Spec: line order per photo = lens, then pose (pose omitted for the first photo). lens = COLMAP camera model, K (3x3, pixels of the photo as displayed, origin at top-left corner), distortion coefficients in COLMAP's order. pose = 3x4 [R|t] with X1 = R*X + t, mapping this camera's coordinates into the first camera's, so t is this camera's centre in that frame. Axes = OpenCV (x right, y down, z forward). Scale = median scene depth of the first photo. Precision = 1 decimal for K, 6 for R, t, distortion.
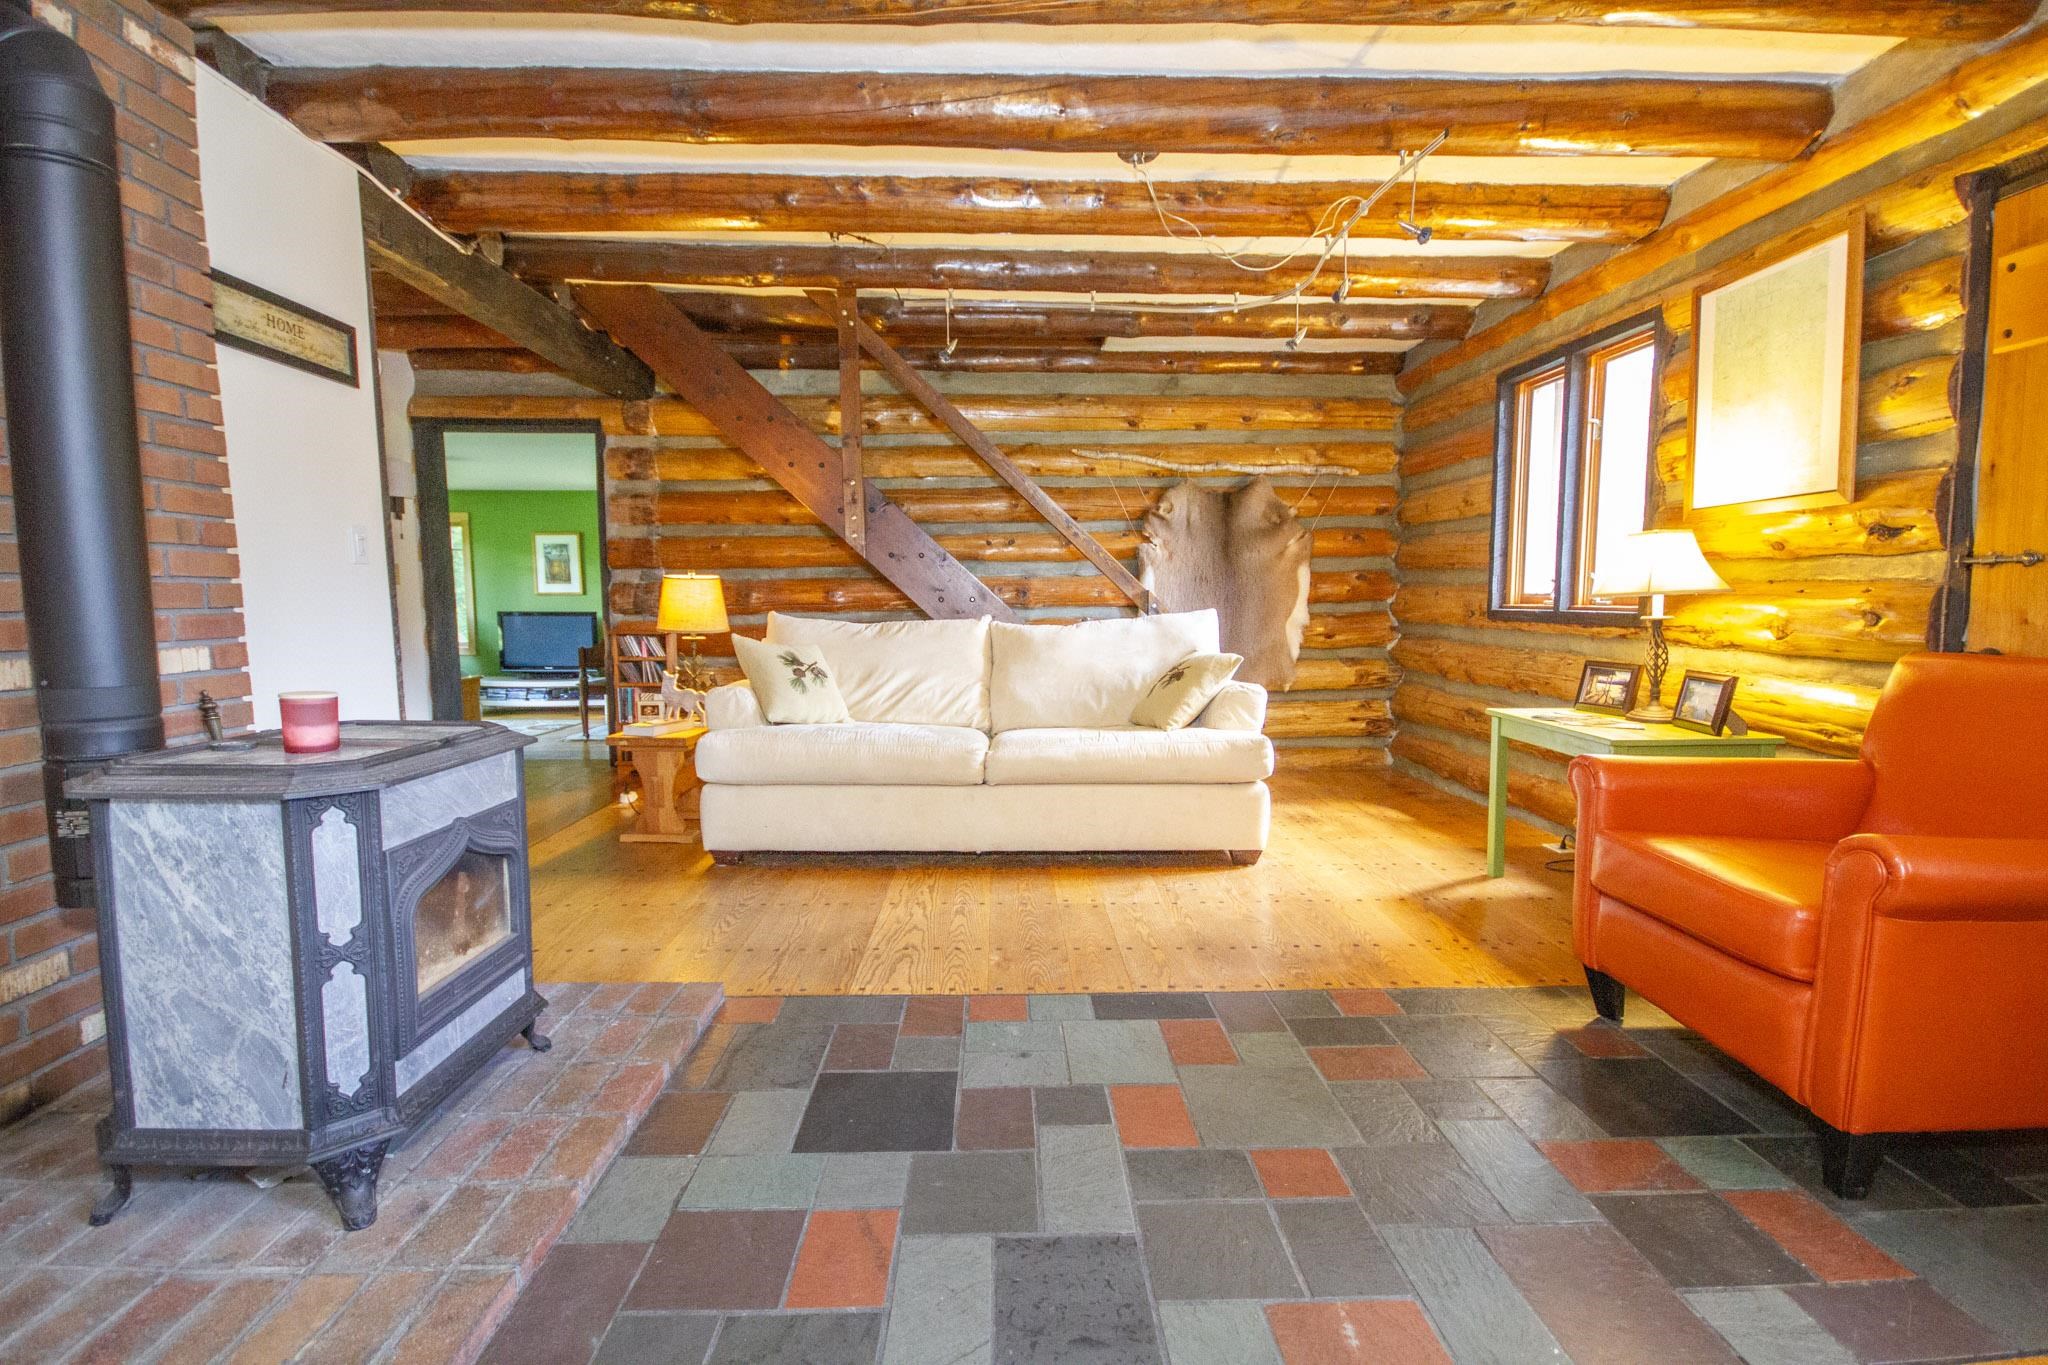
lens RADIAL K [[949.0, 0, 1016.6], [0, 949.0, 680.6], [0, 0, 1]] dist [-0.010819, -0.001600]
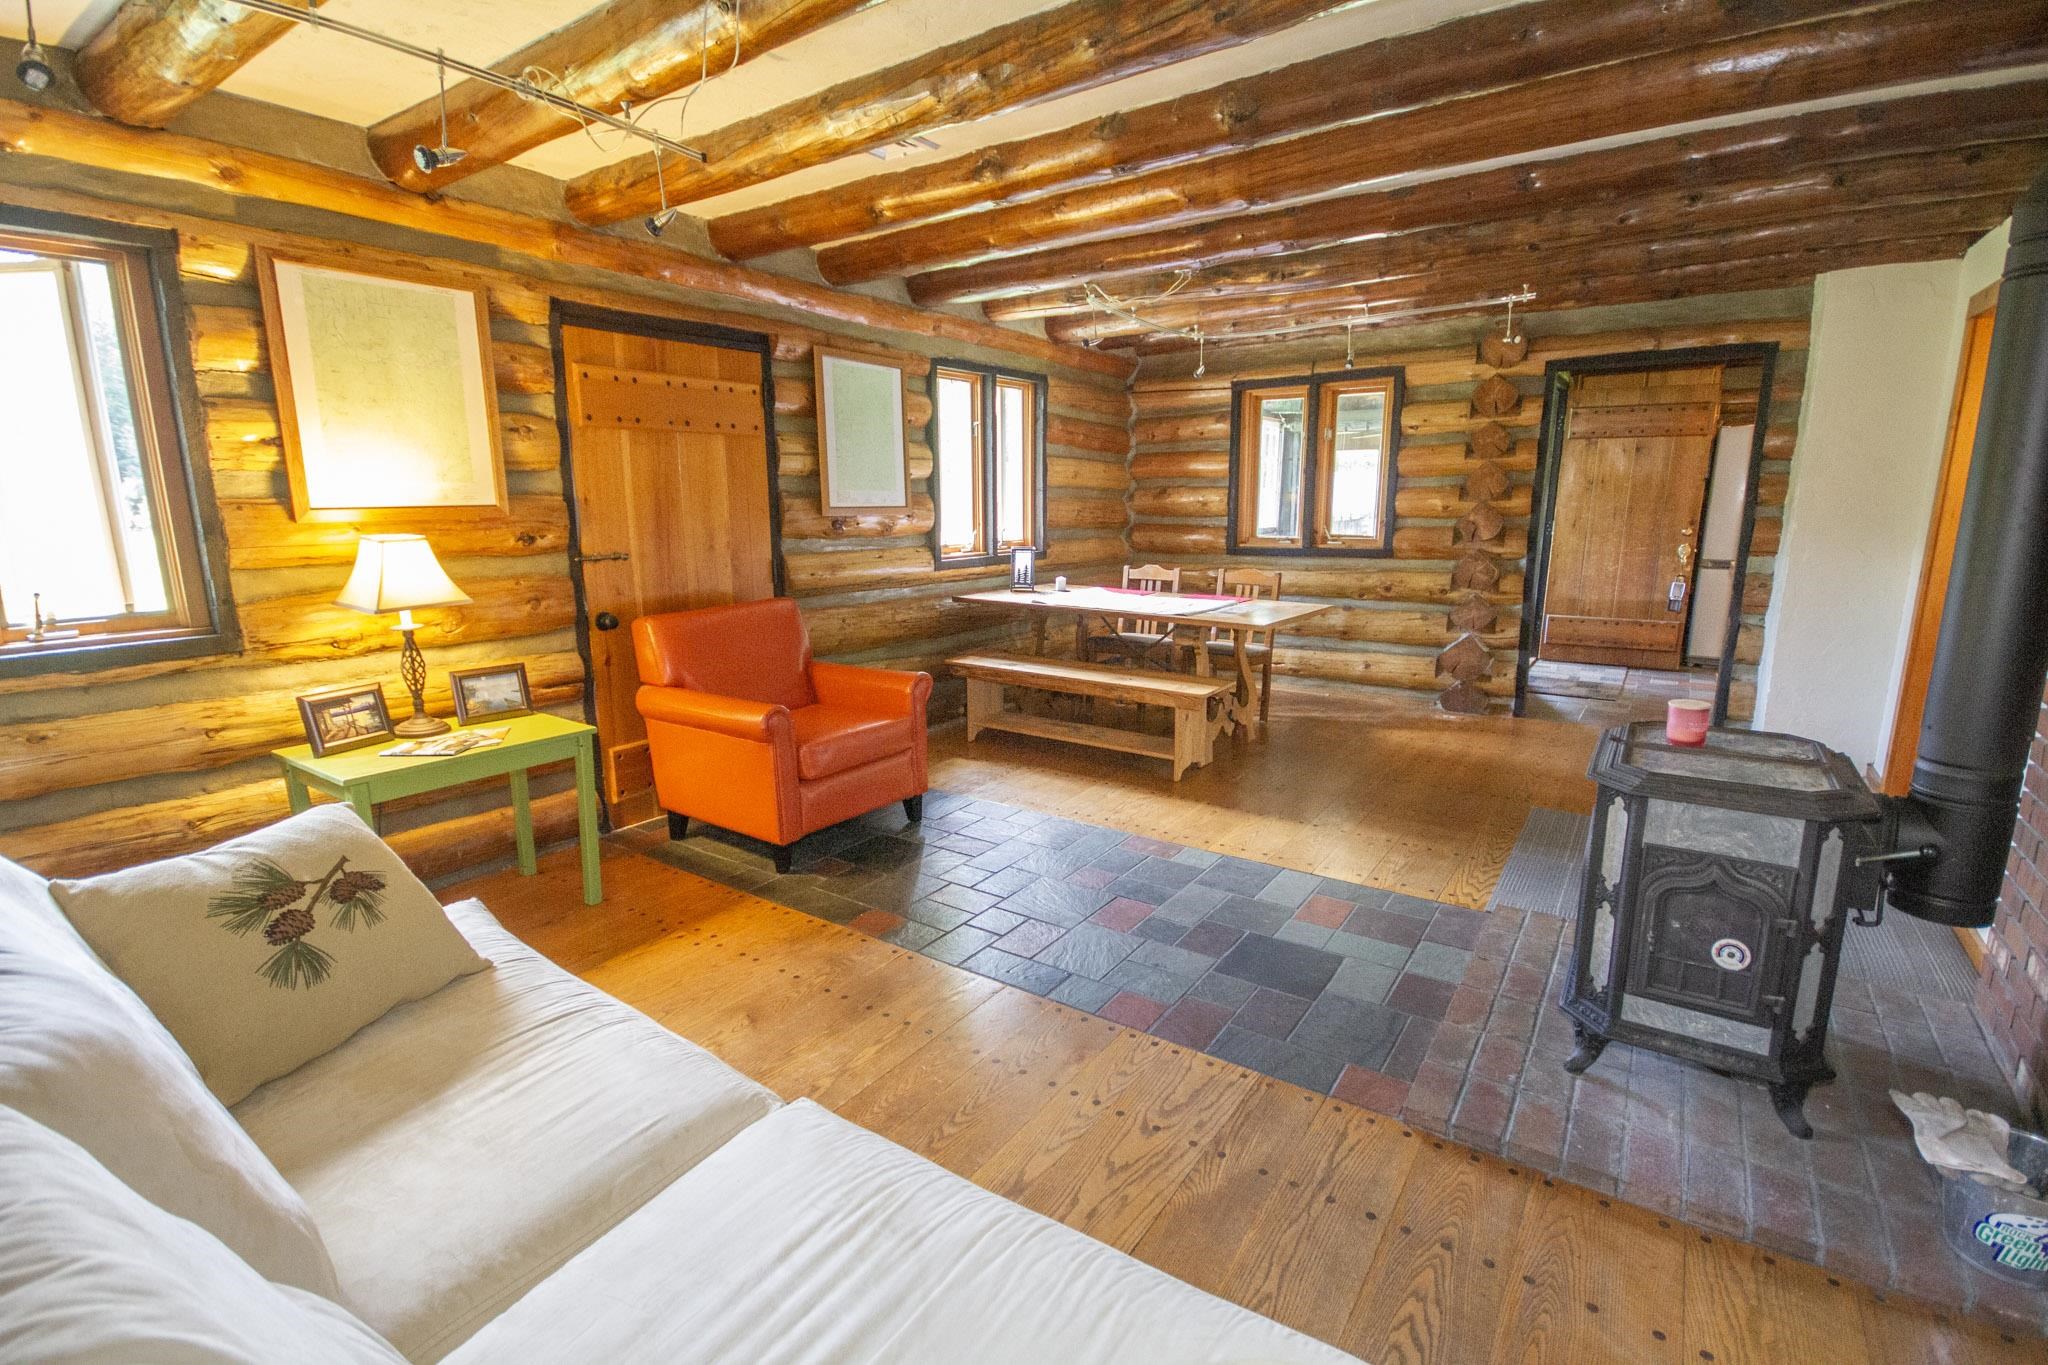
lens RADIAL K [[949.0, 0, 1028.0], [0, 949.0, 683.6], [0, 0, 1]] dist [-0.010819, -0.001600]
pose [[-0.817098, -0.110737, 0.565763, -0.514244], [0.055542, 0.961692, 0.268447, -0.318705], [-0.573817, 0.250771, -0.779646, 1.915461]]
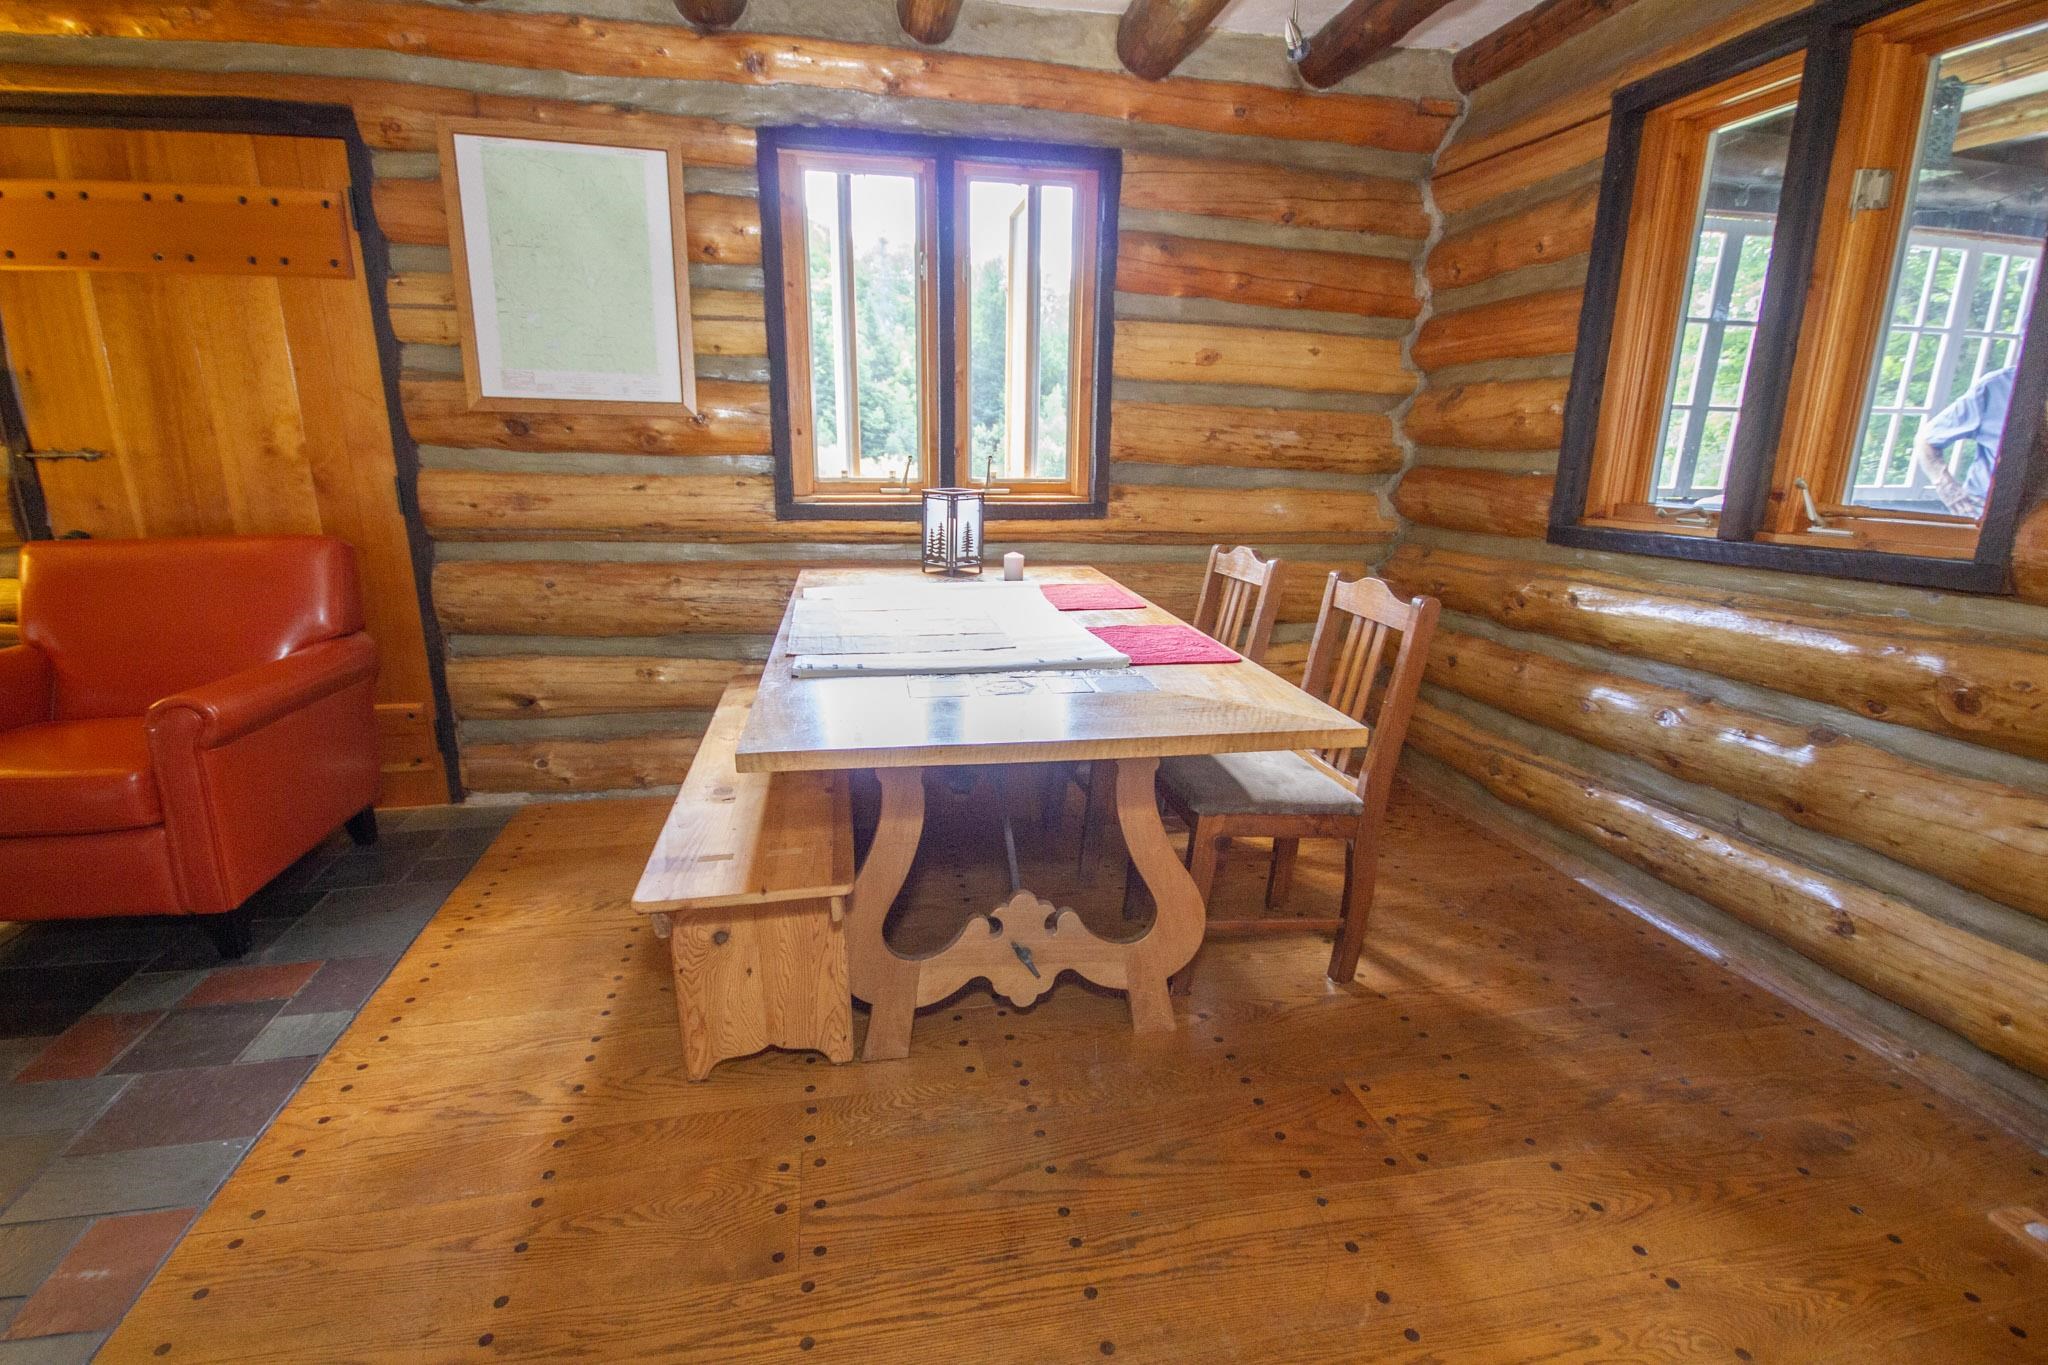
lens RADIAL K [[949.0, 0, 1016.6], [0, 949.0, 690.3], [0, 0, 1]] dist [-0.010819, -0.001600]
pose [[-0.193407, -0.249492, 0.948867, -0.375635], [0.073410, 0.960736, 0.267576, -0.071498], [-0.978368, 0.121407, -0.167498, 0.056161]]
